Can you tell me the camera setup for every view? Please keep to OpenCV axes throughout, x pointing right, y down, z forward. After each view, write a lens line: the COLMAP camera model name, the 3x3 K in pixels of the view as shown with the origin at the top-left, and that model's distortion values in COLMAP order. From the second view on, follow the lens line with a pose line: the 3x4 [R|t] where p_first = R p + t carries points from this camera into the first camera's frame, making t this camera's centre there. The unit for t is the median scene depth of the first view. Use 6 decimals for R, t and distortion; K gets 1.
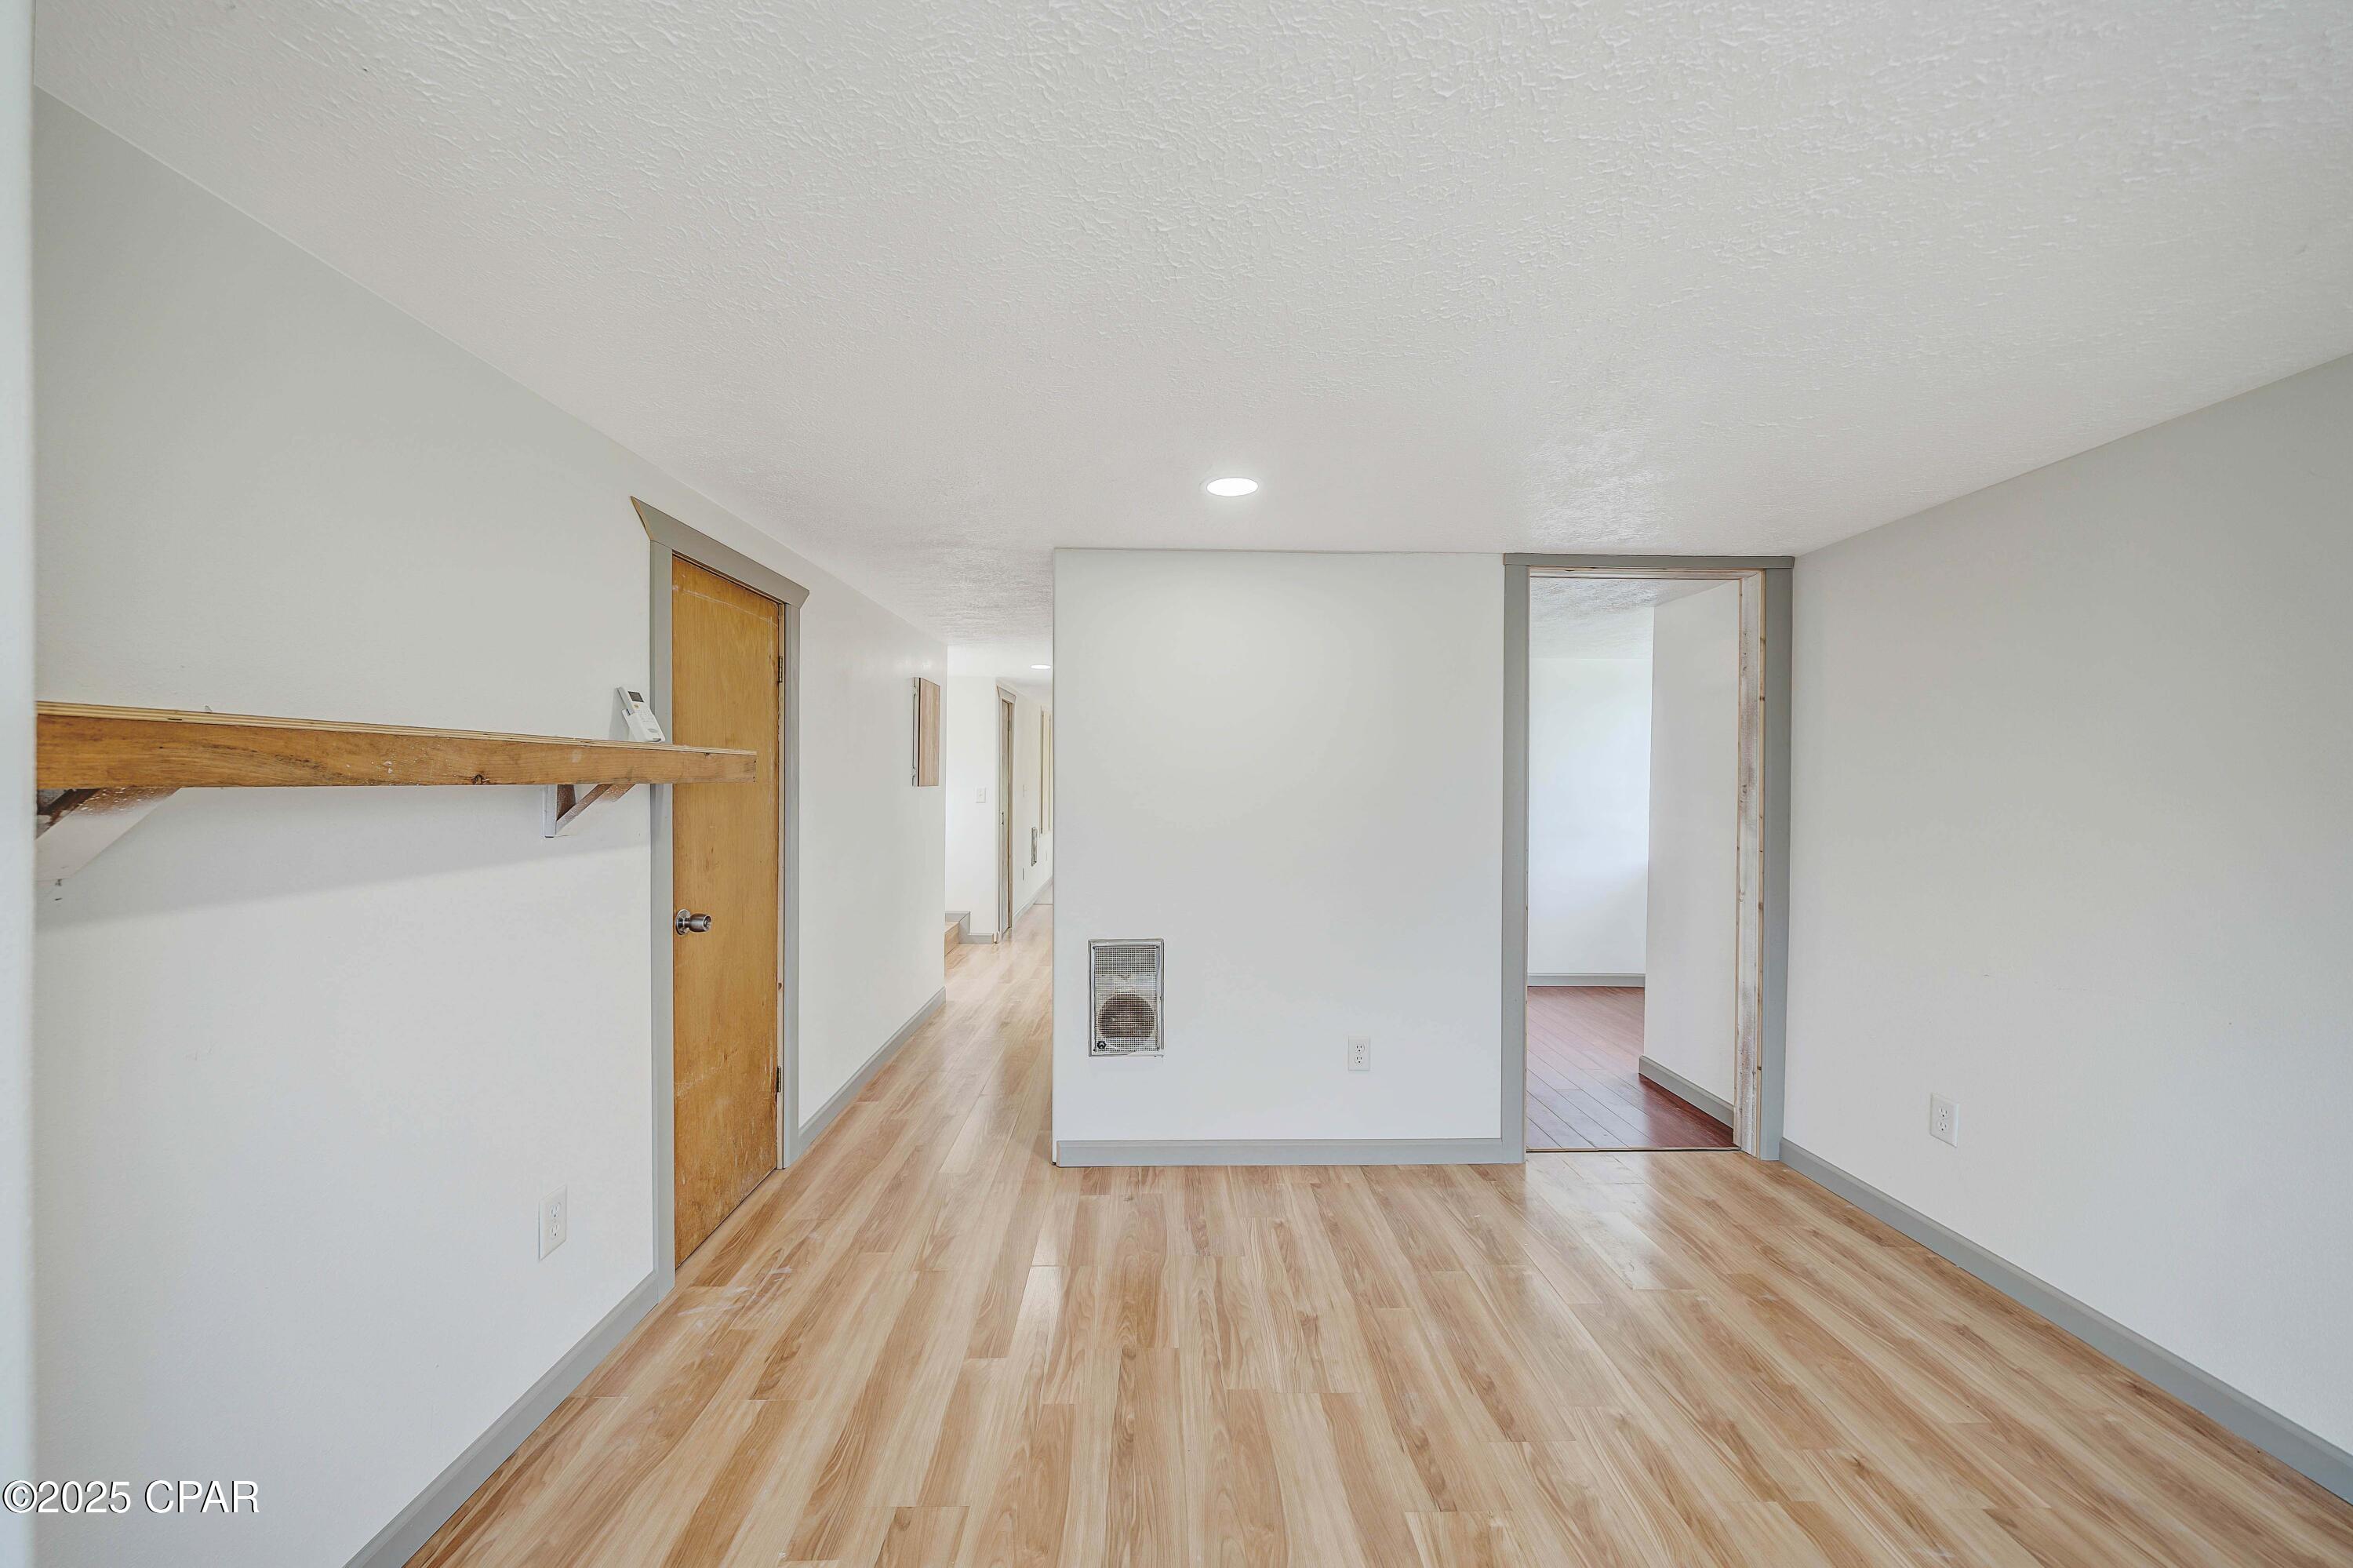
lens RADIAL K [[822.9, 0, 1167.4], [0, 822.9, 774.8], [0, 0, 1]] dist [-0.003304, 0.000450]
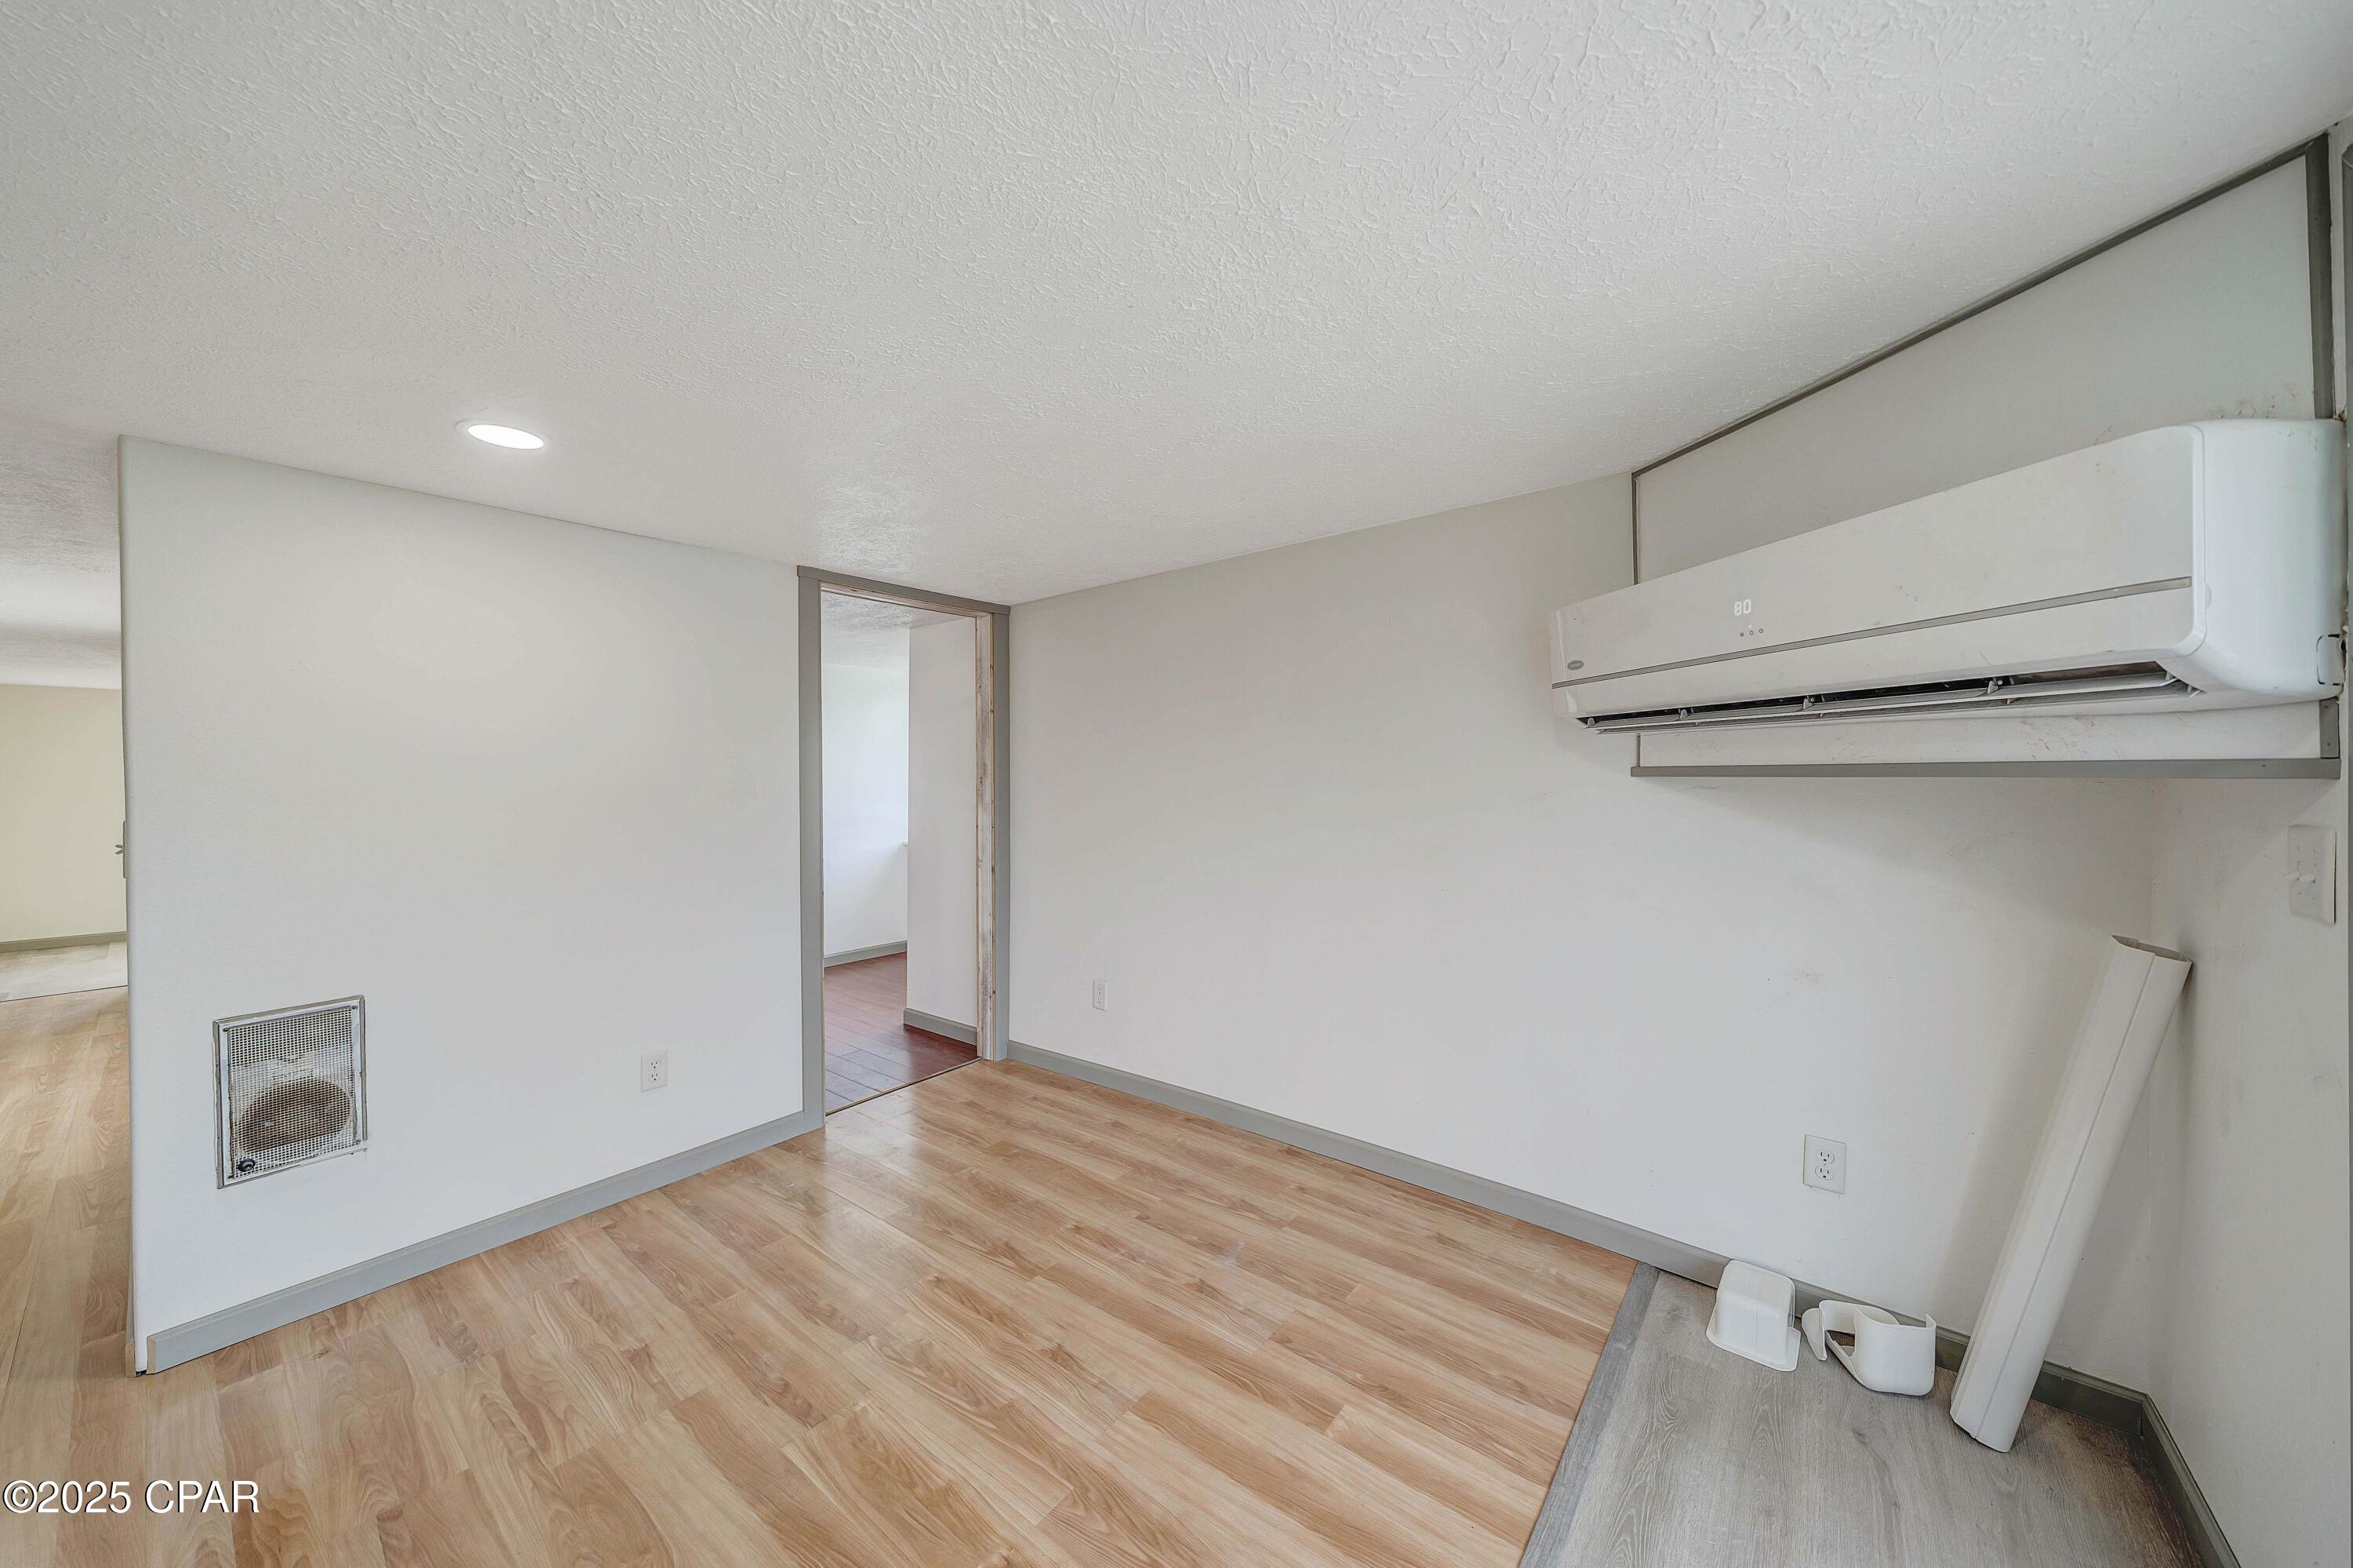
lens RADIAL K [[822.9, 0, 1159.6], [0, 822.9, 776.4], [0, 0, 1]] dist [-0.003304, 0.000450]
pose [[0.640033, -0.018752, 0.768118, -0.122393], [0.015885, 0.999811, 0.011173, 0.001682], [-0.768183, 0.005050, 0.640210, -0.050963]]
